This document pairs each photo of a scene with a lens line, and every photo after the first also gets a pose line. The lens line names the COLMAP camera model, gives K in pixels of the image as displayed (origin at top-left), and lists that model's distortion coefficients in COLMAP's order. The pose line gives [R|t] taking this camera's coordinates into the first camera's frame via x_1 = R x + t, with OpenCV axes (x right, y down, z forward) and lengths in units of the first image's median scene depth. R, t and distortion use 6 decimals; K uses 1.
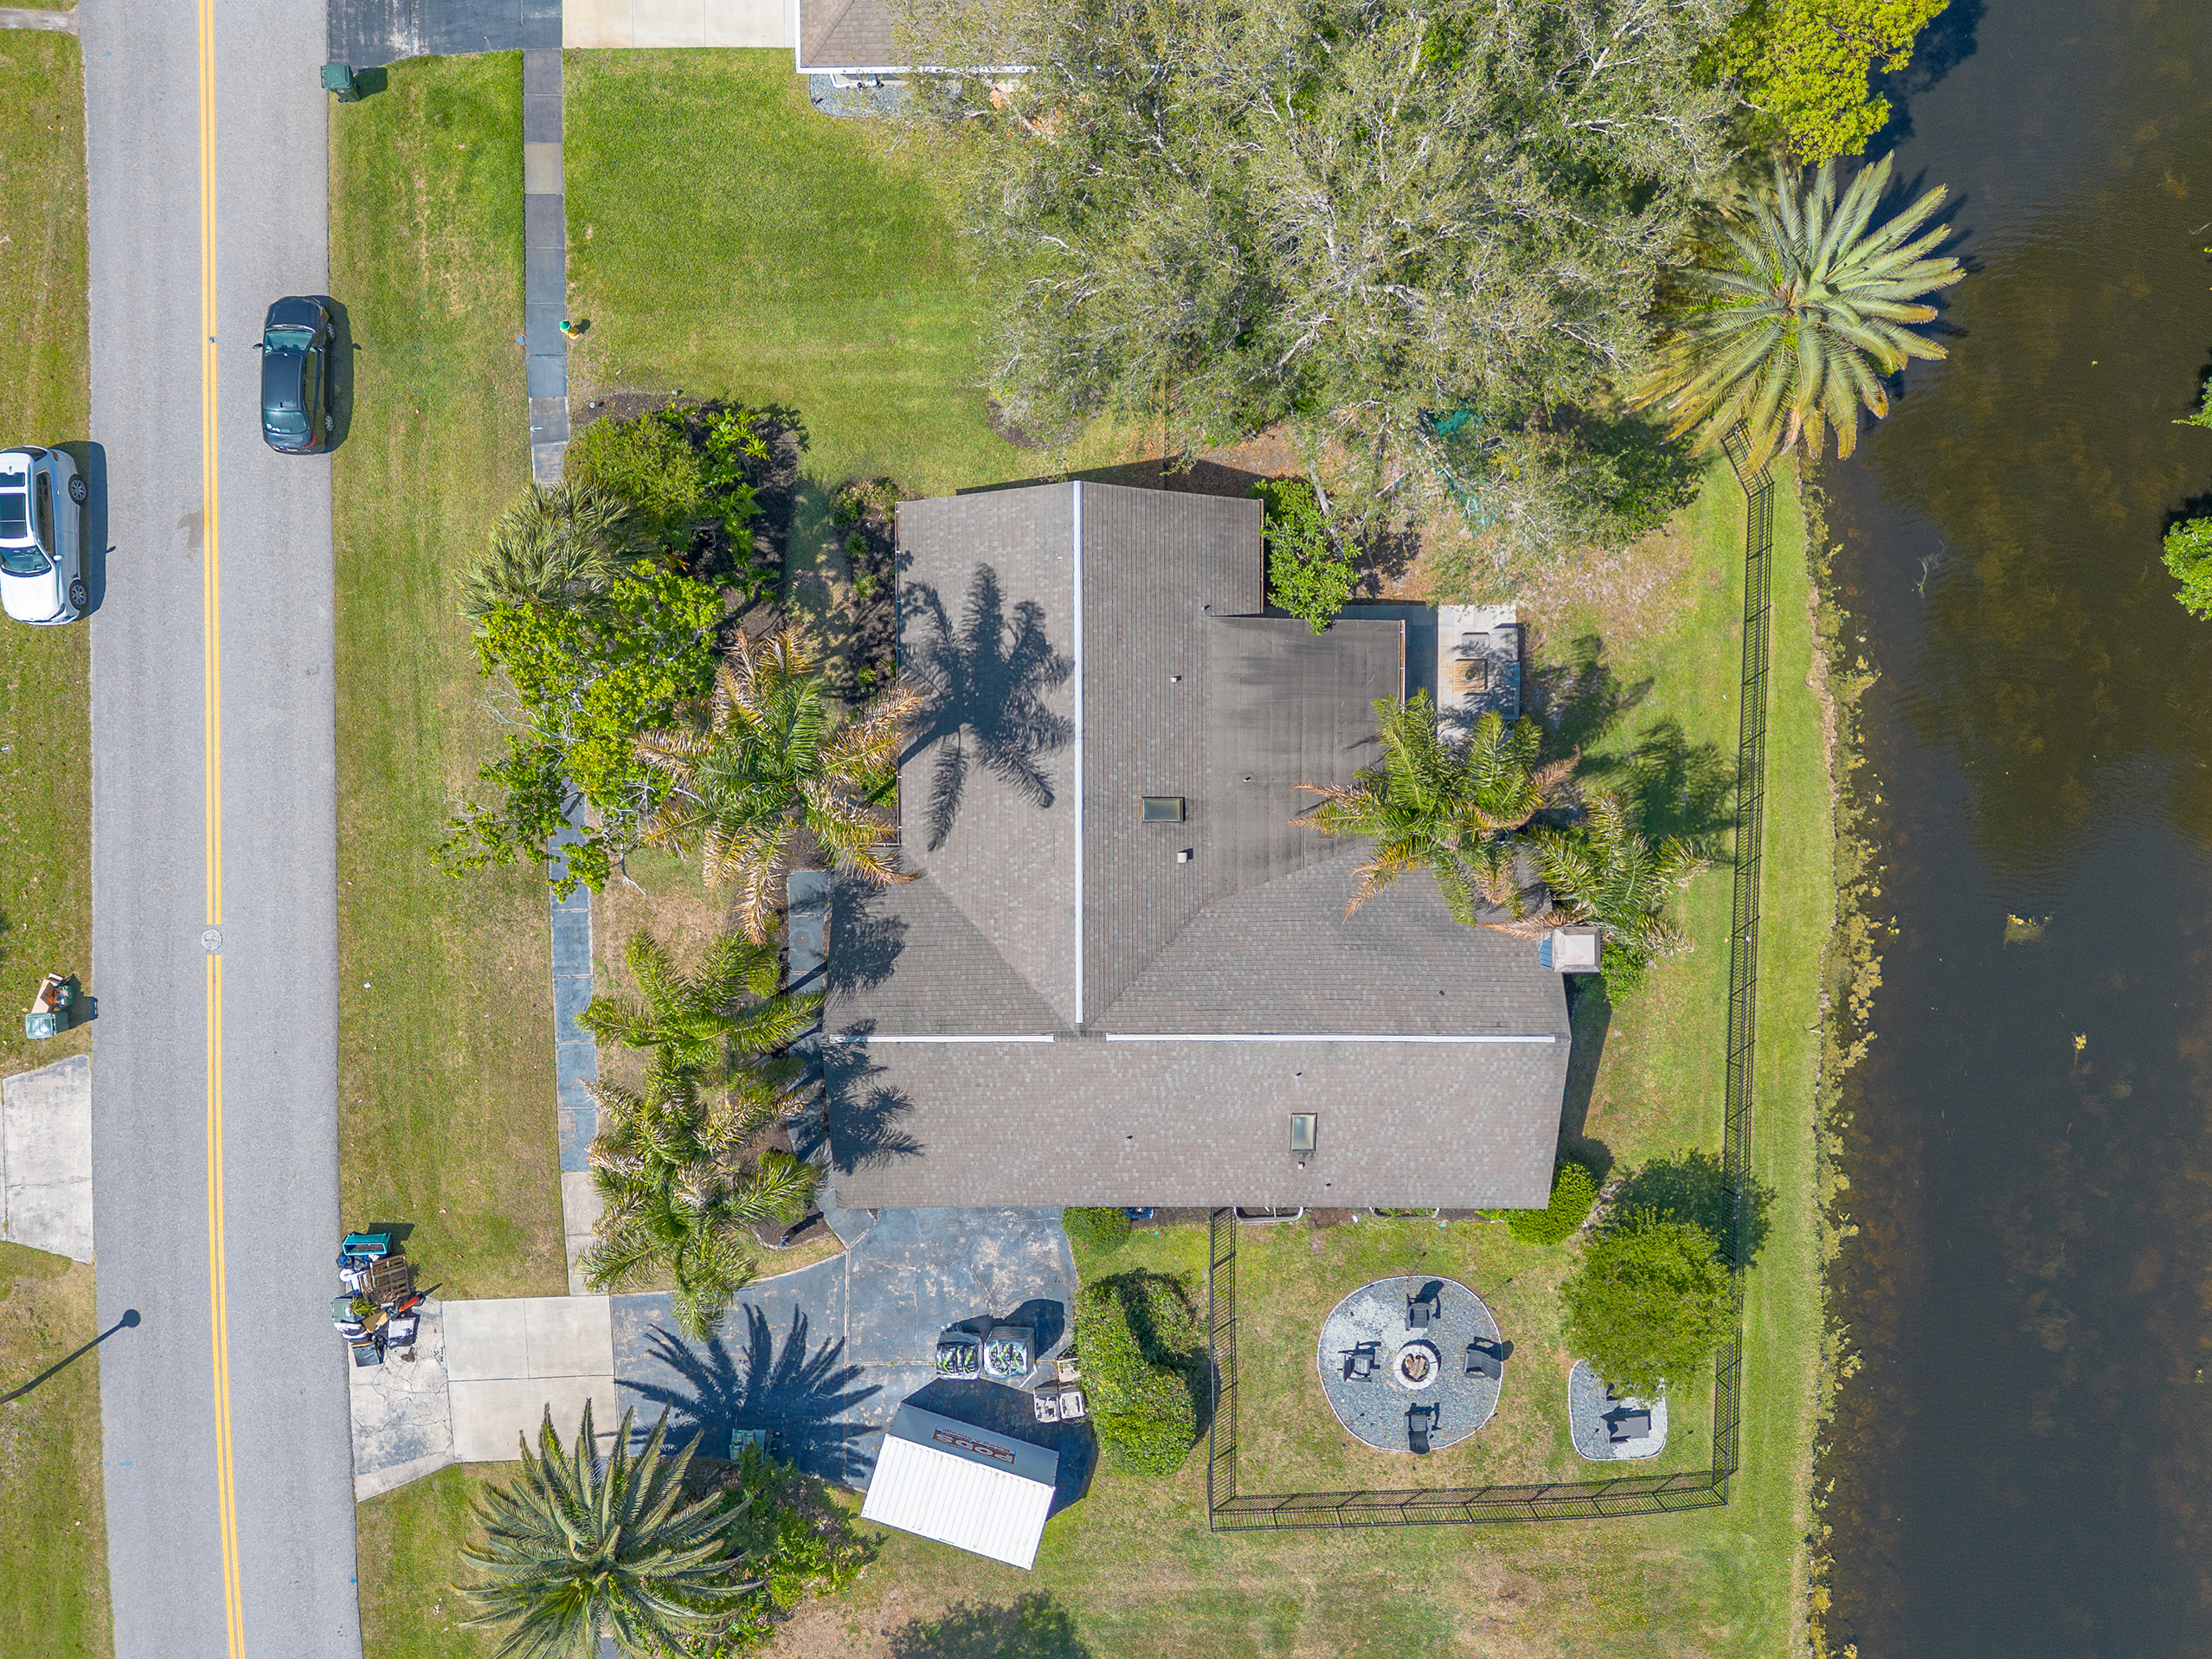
lens RADIAL K [[1557.8, 0, 1101.2], [0, 1557.8, 826.2], [0, 0, 1]] dist [0.080811, -0.068083]
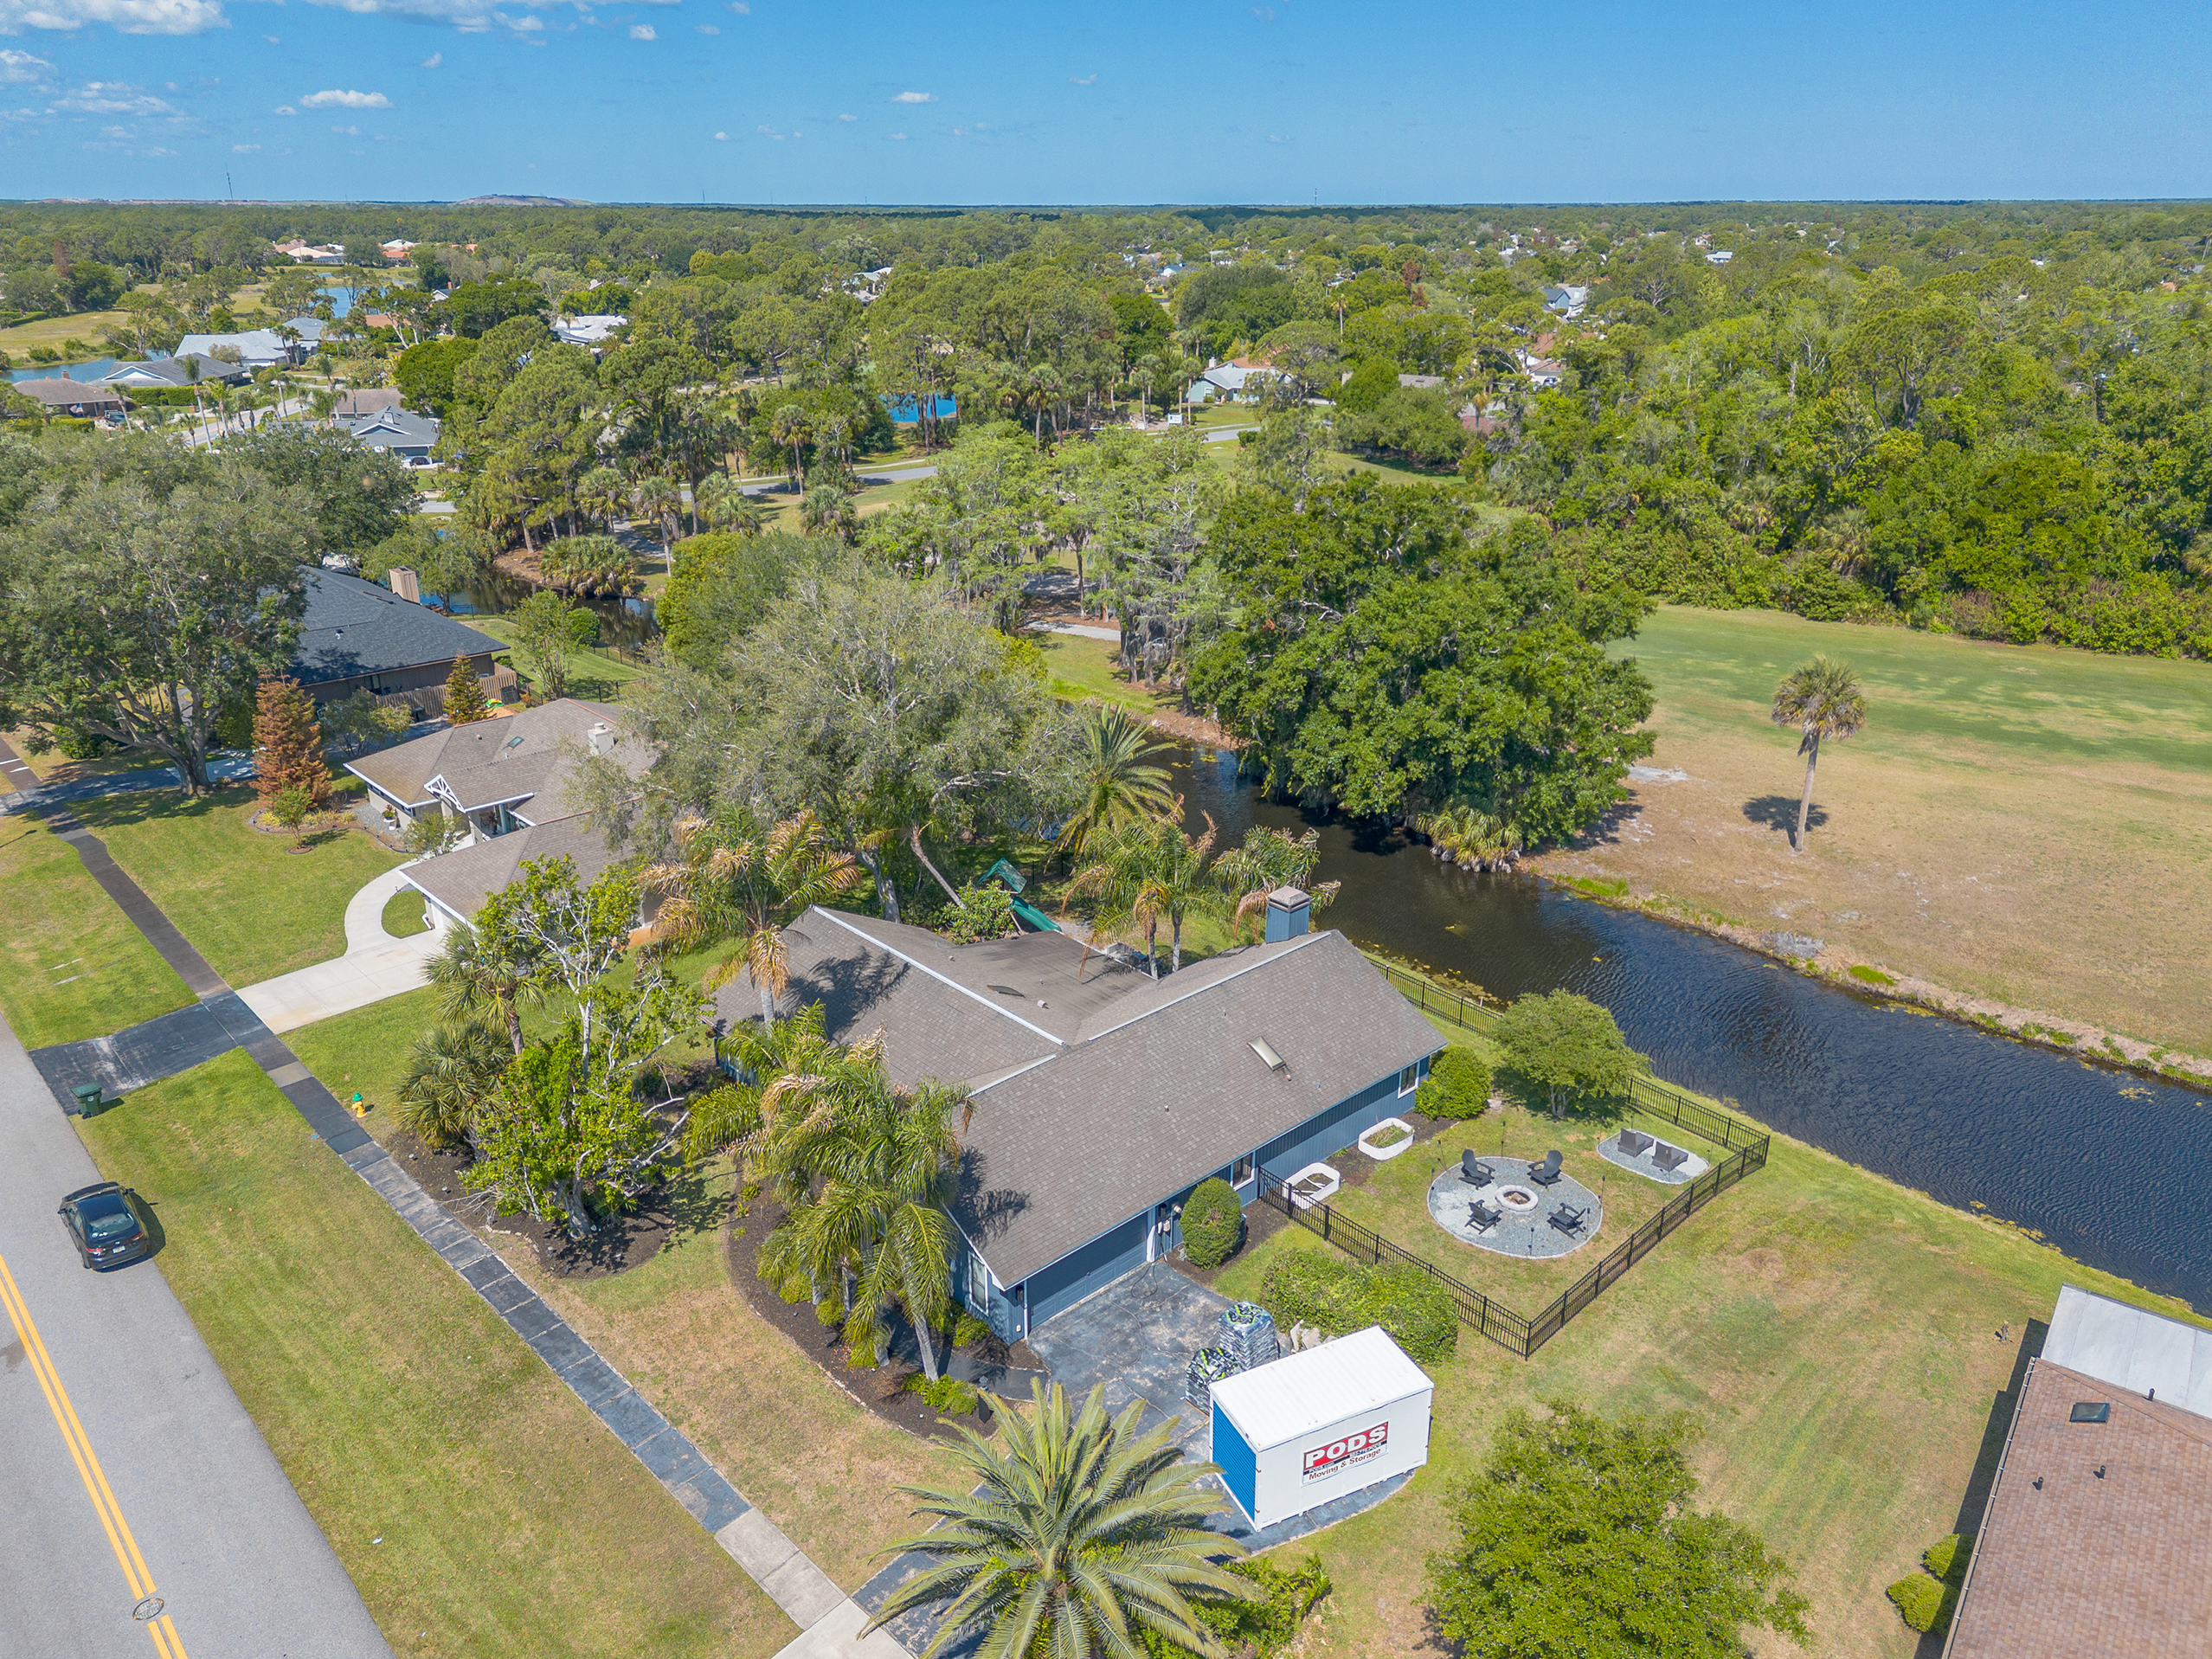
lens RADIAL K [[1557.8, 0, 1101.2], [0, 1557.8, 826.2], [0, 0, 1]] dist [0.080811, -0.068083]
pose [[0.736517, -0.251226, 0.628035, -0.610287], [0.676399, 0.266417, -0.686663, 0.812625], [0.005189, 0.930541, 0.366150, 0.364832]]
